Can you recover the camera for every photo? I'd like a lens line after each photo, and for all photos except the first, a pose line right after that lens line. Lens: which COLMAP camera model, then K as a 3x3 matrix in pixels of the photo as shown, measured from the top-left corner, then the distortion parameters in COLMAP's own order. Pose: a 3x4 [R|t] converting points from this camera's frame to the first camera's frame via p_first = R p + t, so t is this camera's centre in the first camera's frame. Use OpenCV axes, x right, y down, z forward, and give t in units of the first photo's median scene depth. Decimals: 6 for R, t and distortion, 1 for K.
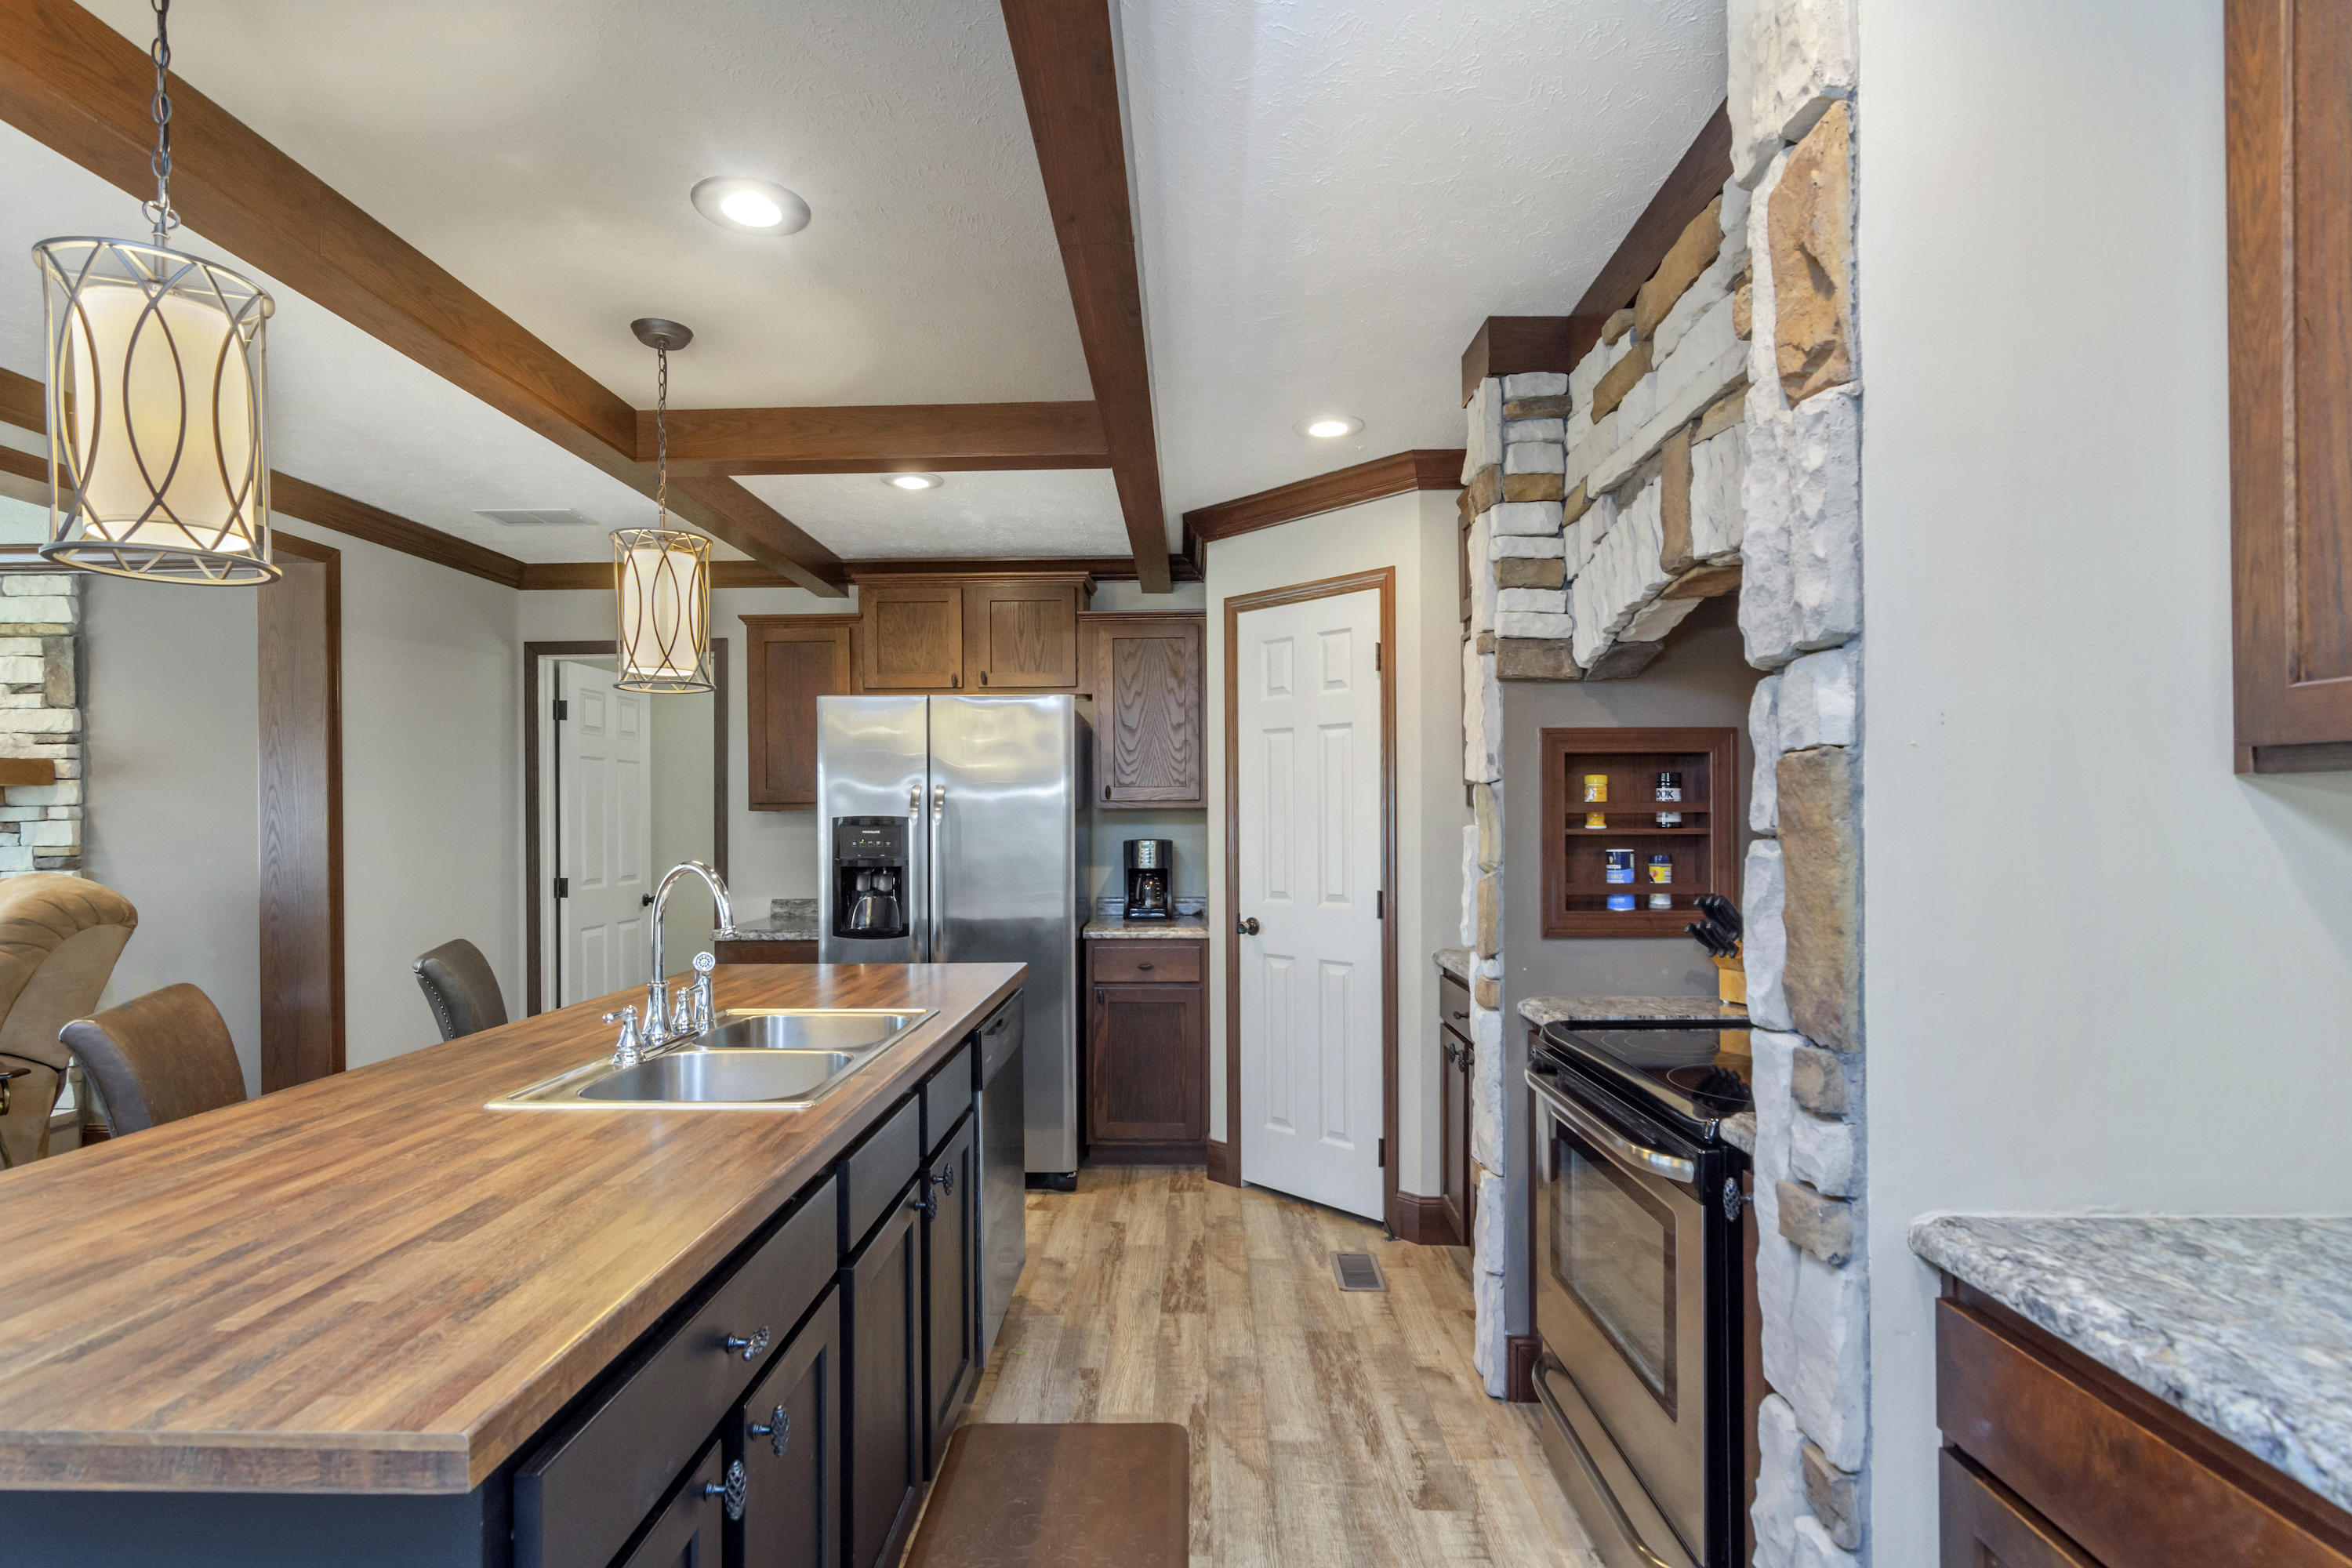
lens RADIAL K [[1138.8, 0, 1204.9], [0, 1138.8, 809.1], [0, 0, 1]] dist [-0.000400, -0.000178]
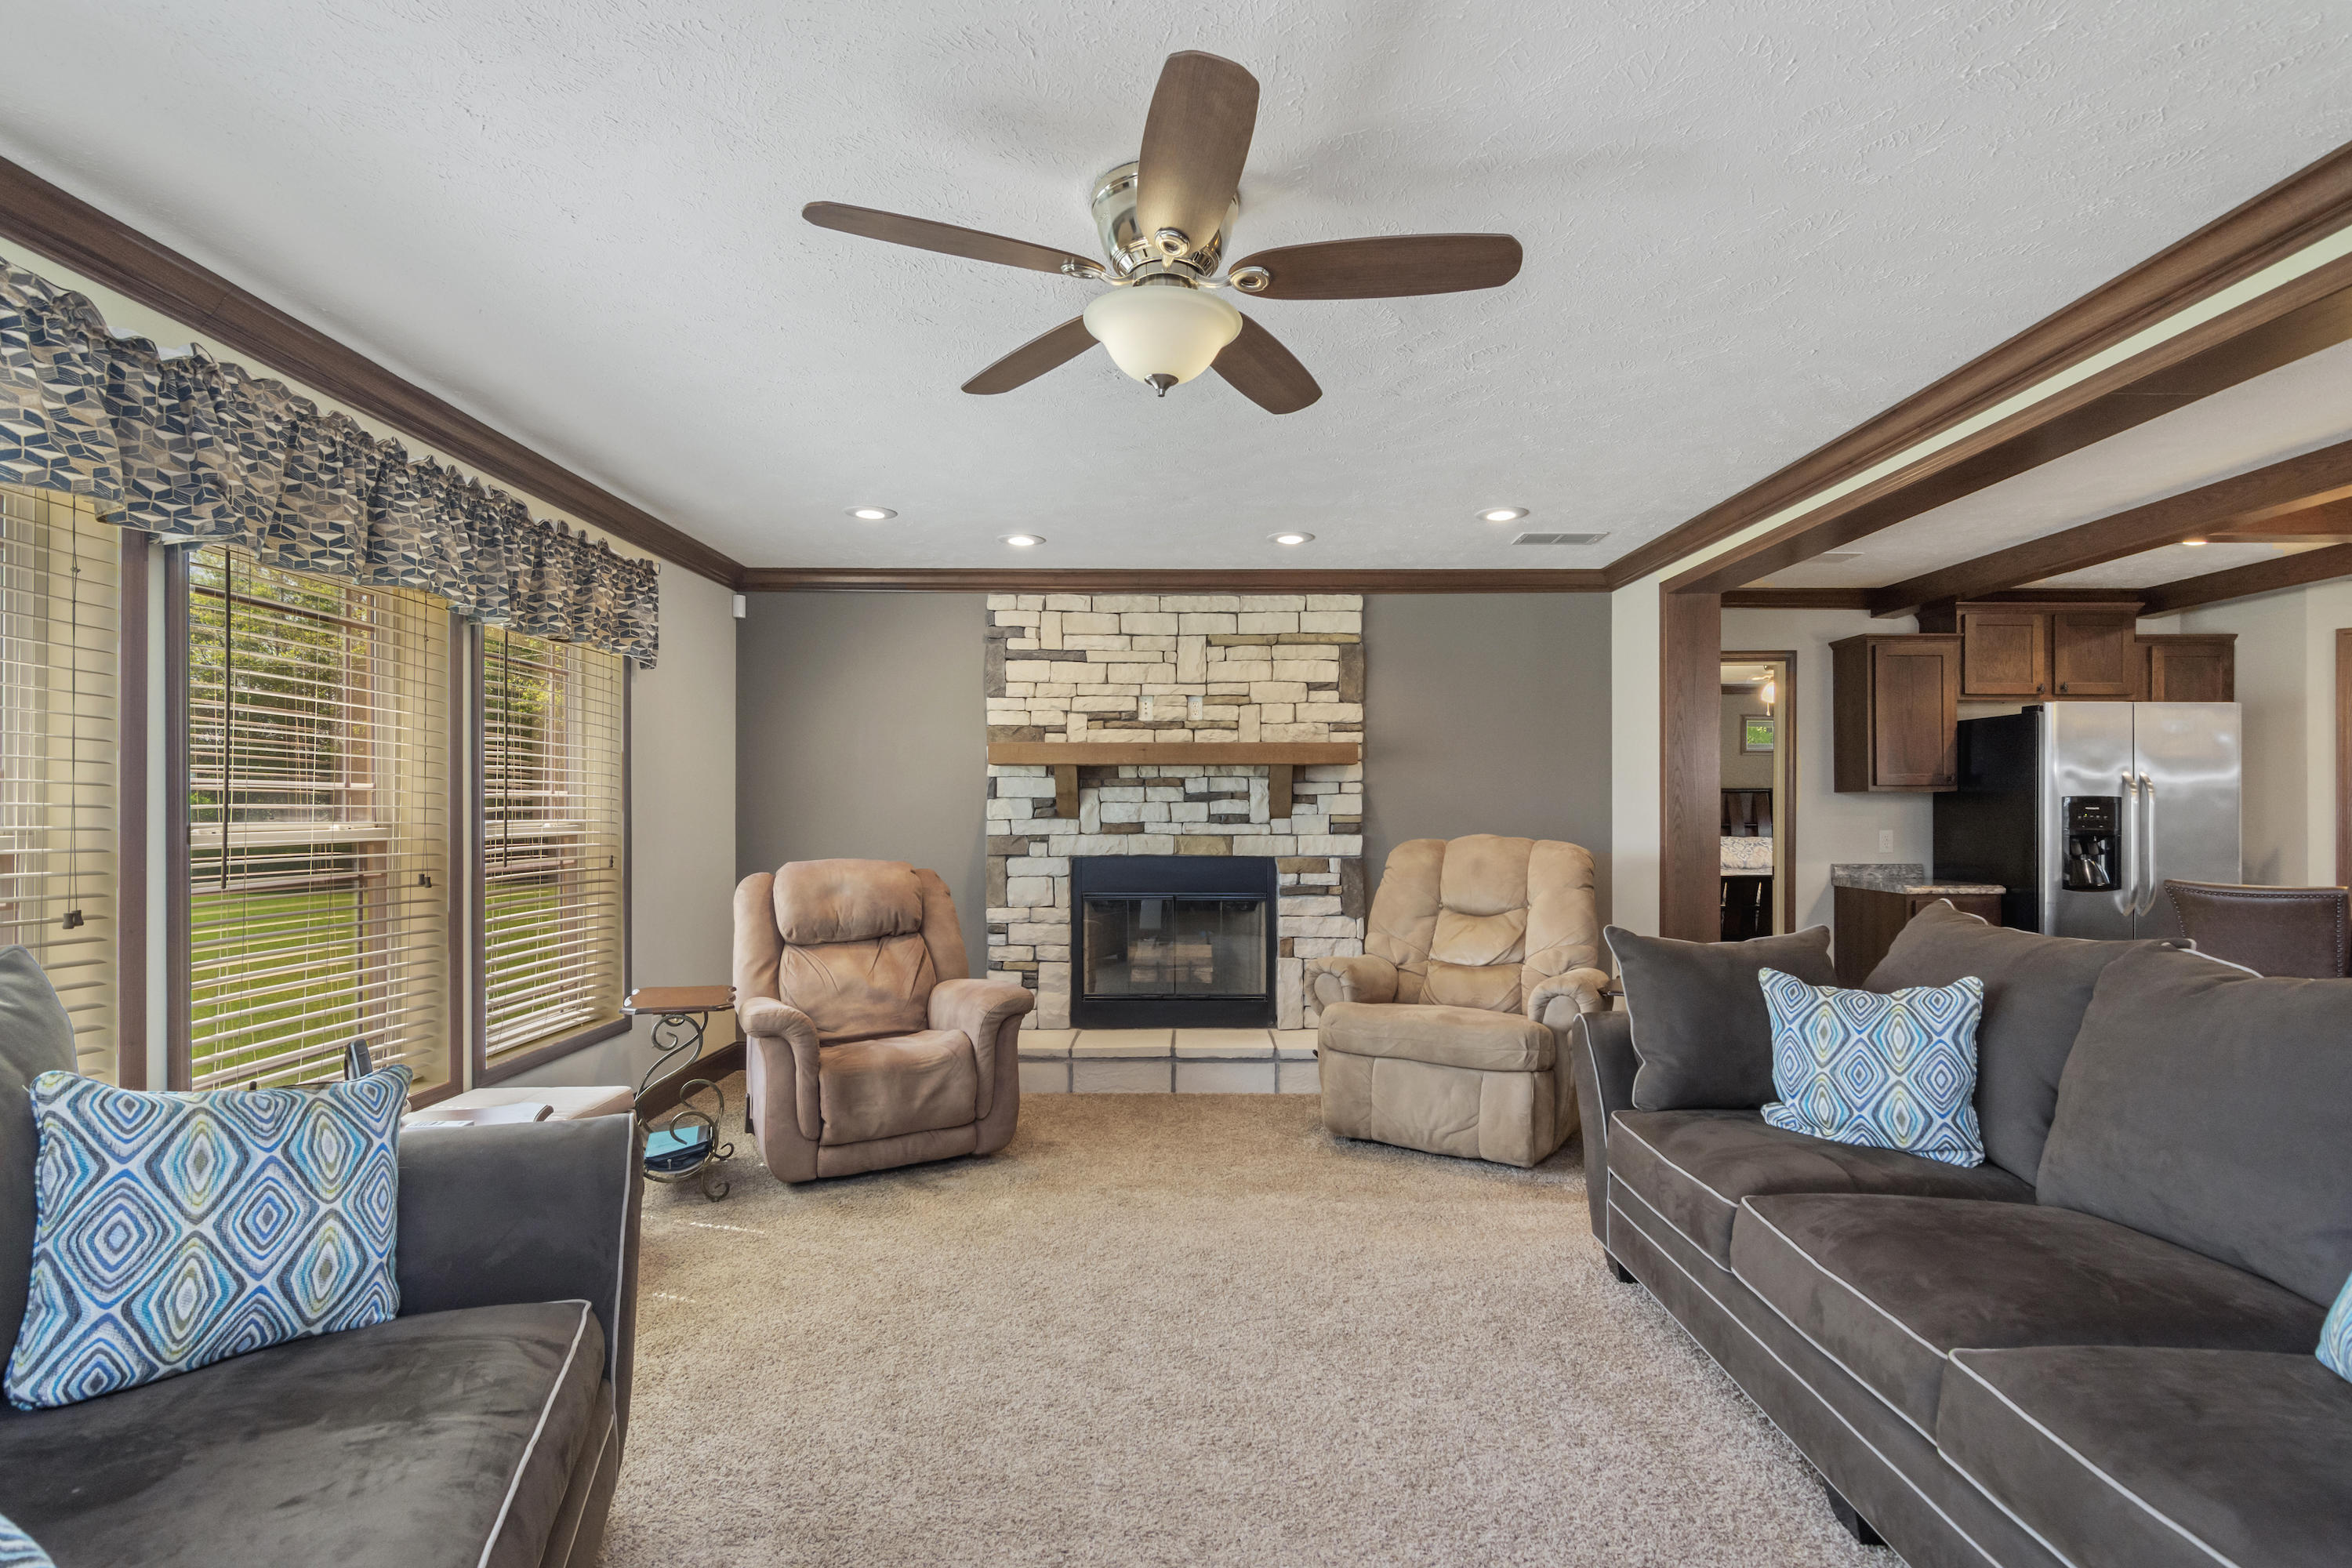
lens RADIAL K [[1138.8, 0, 1204.9], [0, 1138.8, 809.1], [0, 0, 1]] dist [-0.000400, -0.000178]
pose [[0.999383, 0.008710, 0.034030, -1.206396], [-0.008993, 0.999926, 0.008178, 0.017869], [-0.033956, -0.008479, 0.999387, -0.228493]]
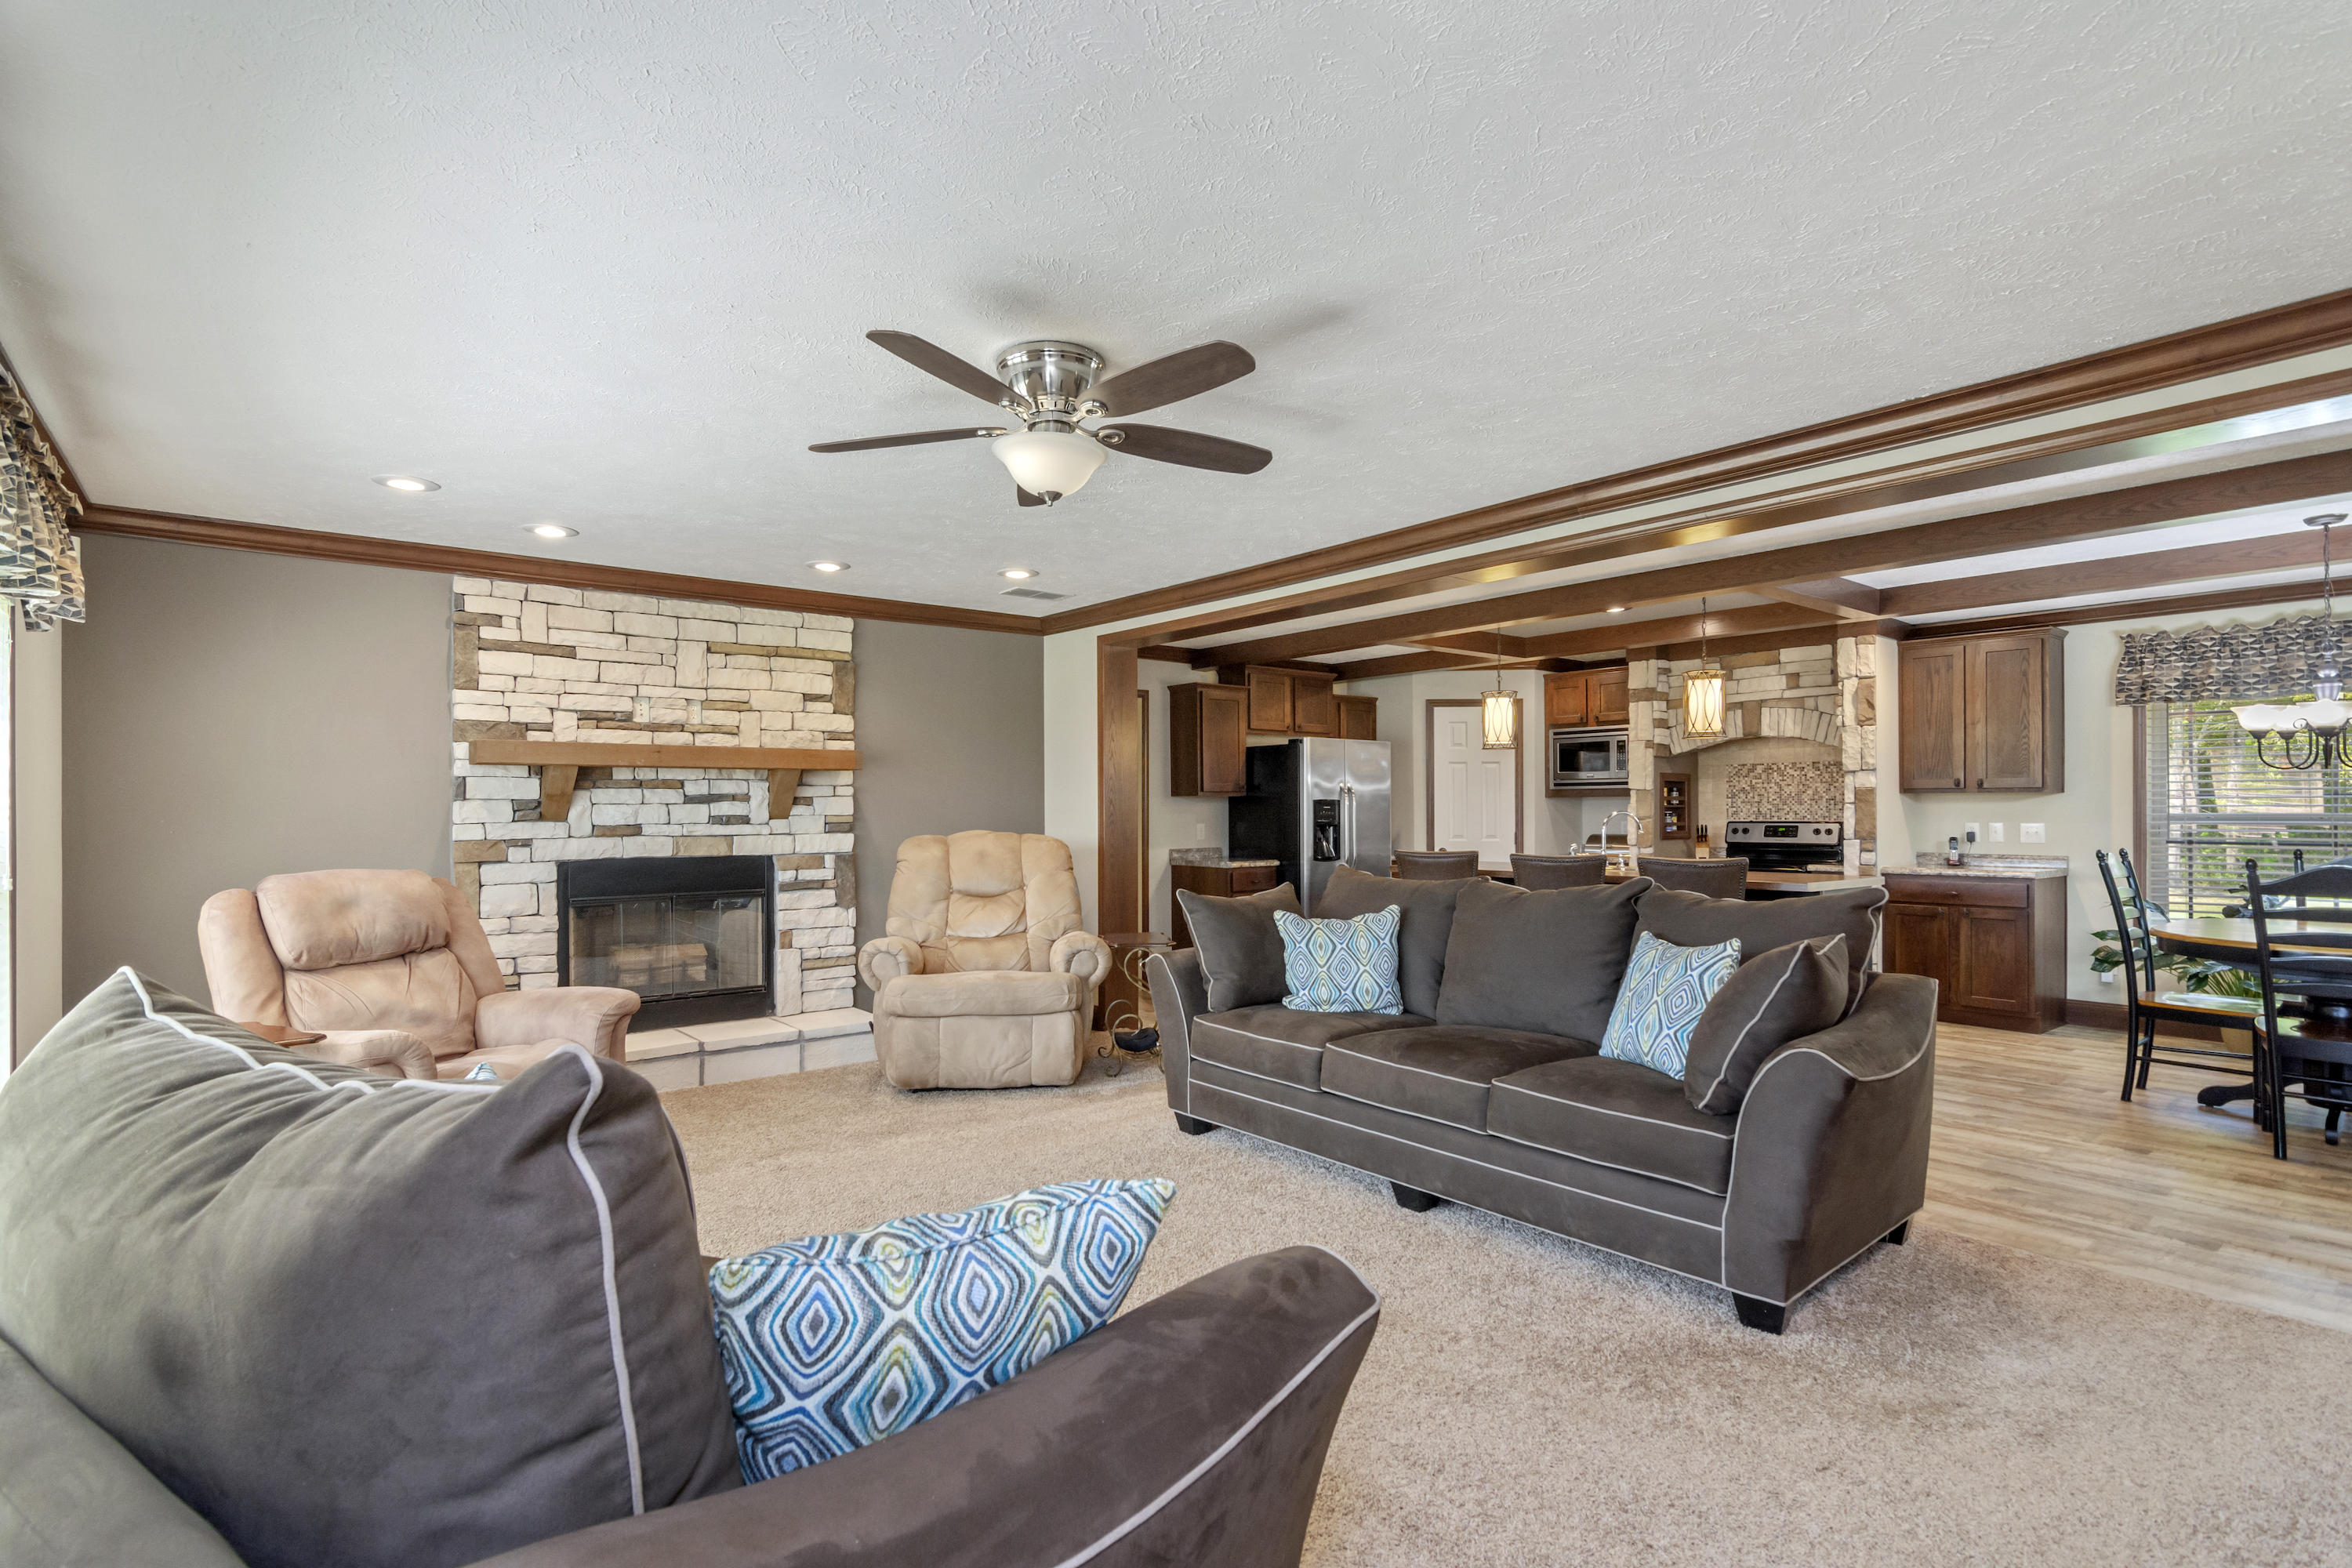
lens RADIAL K [[1109.7, 0, 1182.6], [0, 1109.7, 809.4], [0, 0, 1]] dist [0.001847, 0.000014]
pose [[0.765367, 0.004767, 0.643577, -1.553282], [-0.007150, 0.999974, 0.001097, 0.021259], [-0.643555, -0.005441, 0.765381, -0.284197]]
